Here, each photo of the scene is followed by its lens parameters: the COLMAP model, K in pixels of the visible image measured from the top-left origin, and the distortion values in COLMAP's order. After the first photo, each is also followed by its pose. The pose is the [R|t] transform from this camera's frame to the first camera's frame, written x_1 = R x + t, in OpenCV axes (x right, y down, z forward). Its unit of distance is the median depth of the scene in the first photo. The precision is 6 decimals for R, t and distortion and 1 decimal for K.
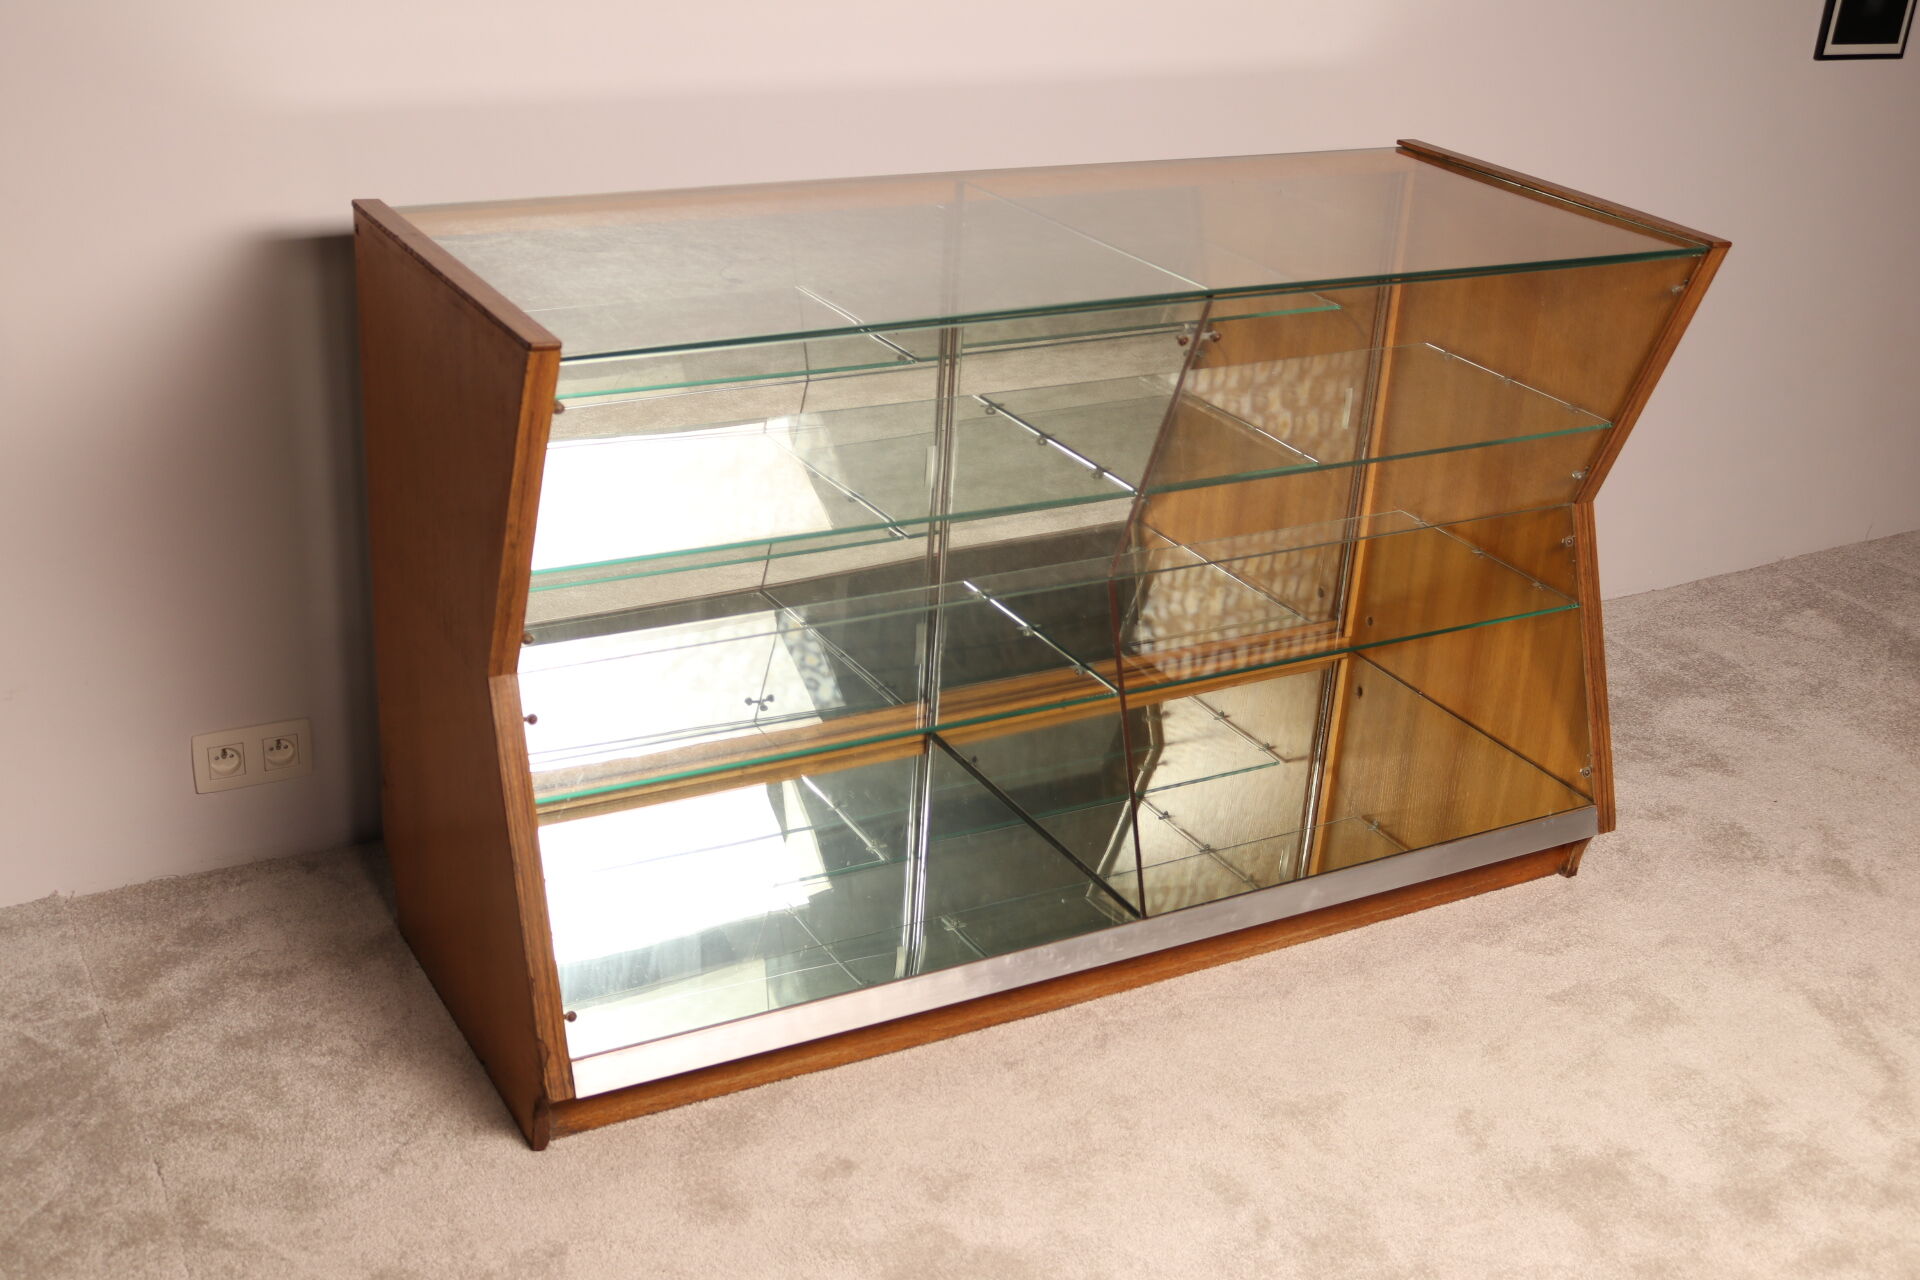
lens RADIAL K [[2210.7, 0, 960.0], [0, 2210.7, 640.0], [0, 0, 1]] dist [-0.105743, 0.089000]
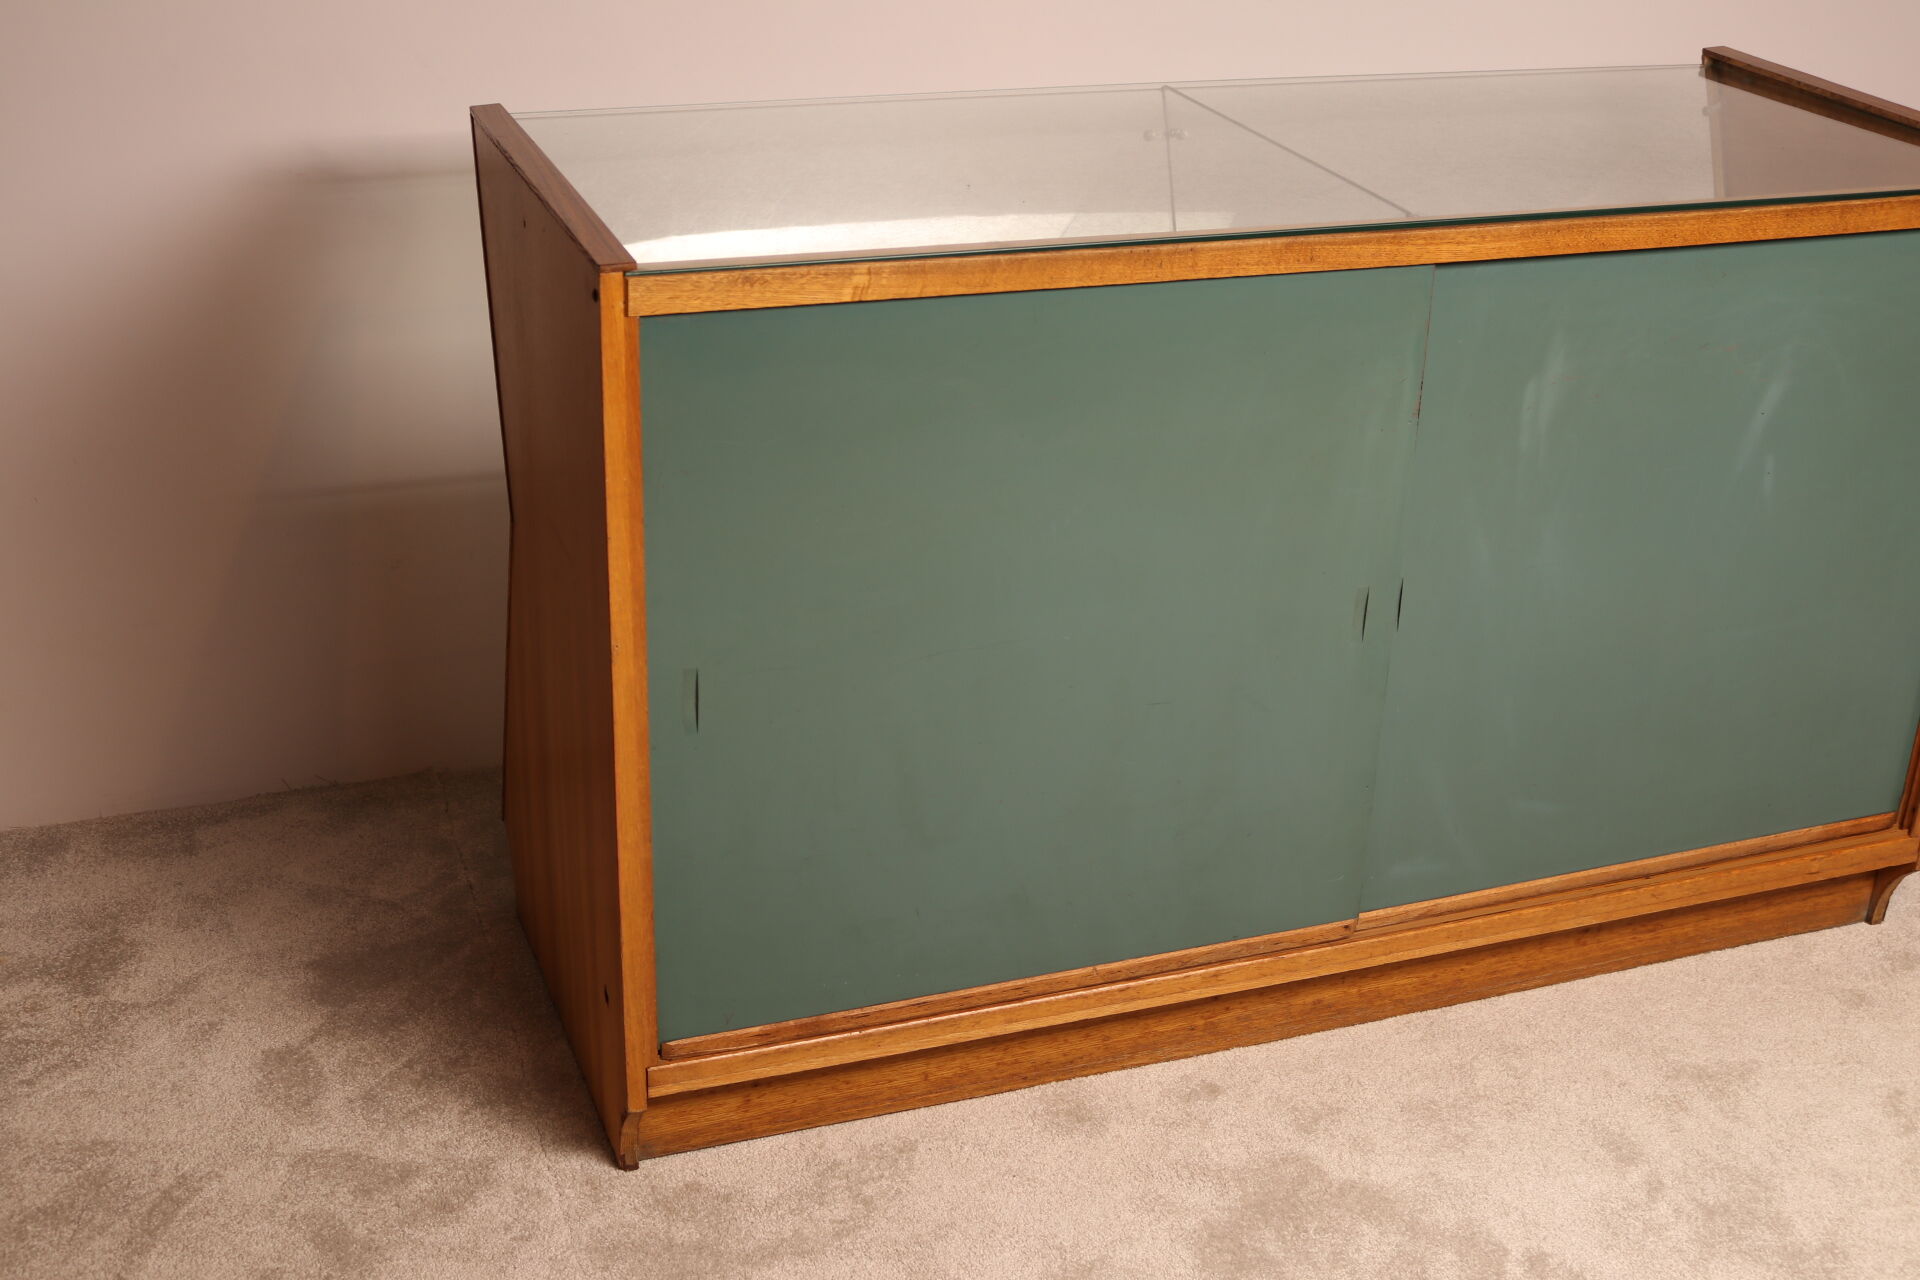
lens RADIAL K [[2440.7, 0, 960.0], [0, 2440.7, 640.0], [0, 0, 1]] dist [-0.094694, 0.115930]
pose [[0.982693, 0.051015, -0.178079, 0.017022], [-0.049019, 0.998676, 0.015597, 0.030529], [0.178639, -0.006598, 0.983893, -0.049778]]
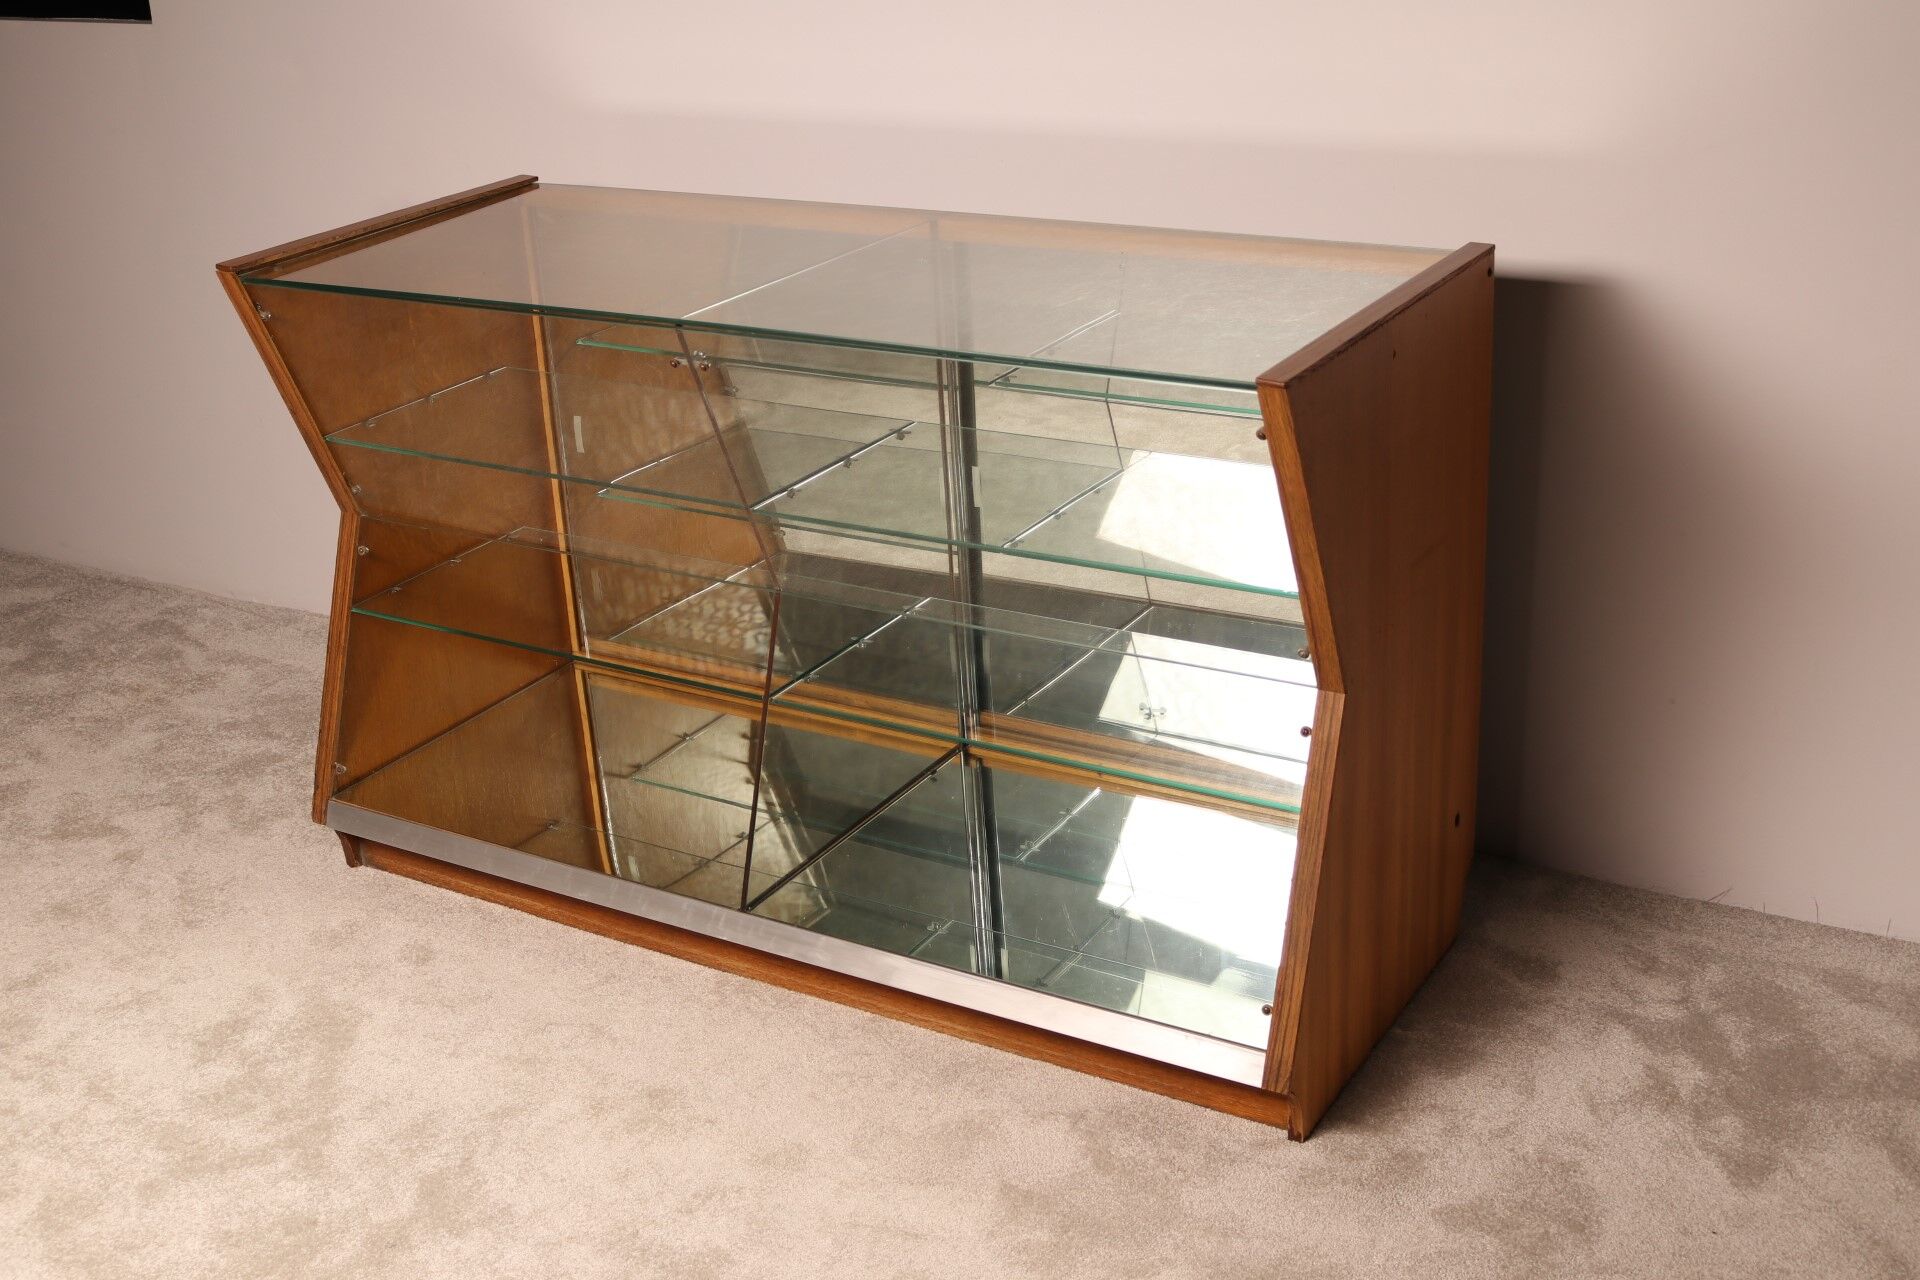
lens RADIAL K [[2265.0, 0, 960.0], [0, 2265.0, 640.0], [0, 0, 1]] dist [-0.107760, 0.115522]
pose [[0.489539, 0.253595, -0.834291, 1.021537], [-0.274400, 0.952970, 0.128659, -0.168561], [0.827681, 0.165945, 0.536102, 0.489434]]
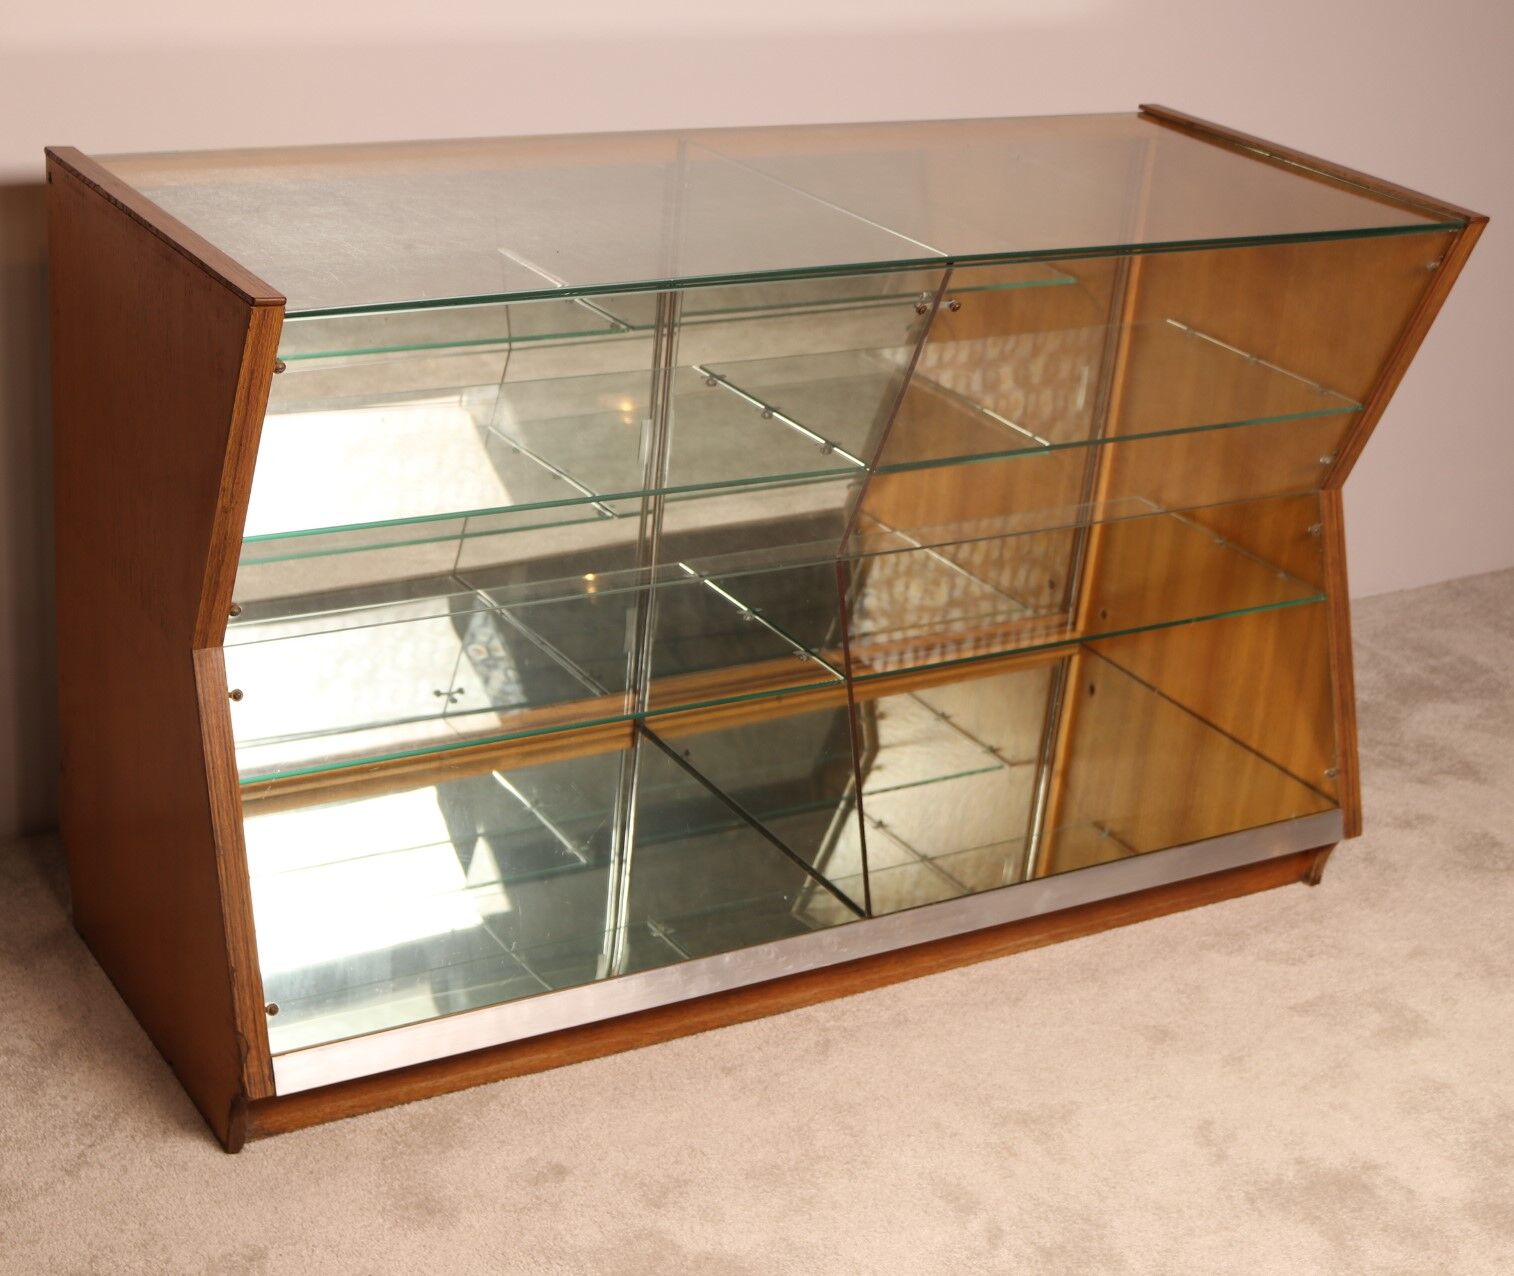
lens RADIAL K [[2478.2, 0, 705.8], [0, 2478.2, 637.8], [0, 0, 1]] dist [-0.093490, 0.090187]
pose [[0.999363, 0.012250, 0.033527, -0.024235], [-0.011991, 0.999897, -0.007923, 0.014947], [-0.033620, 0.007516, 0.999406, -0.063824]]
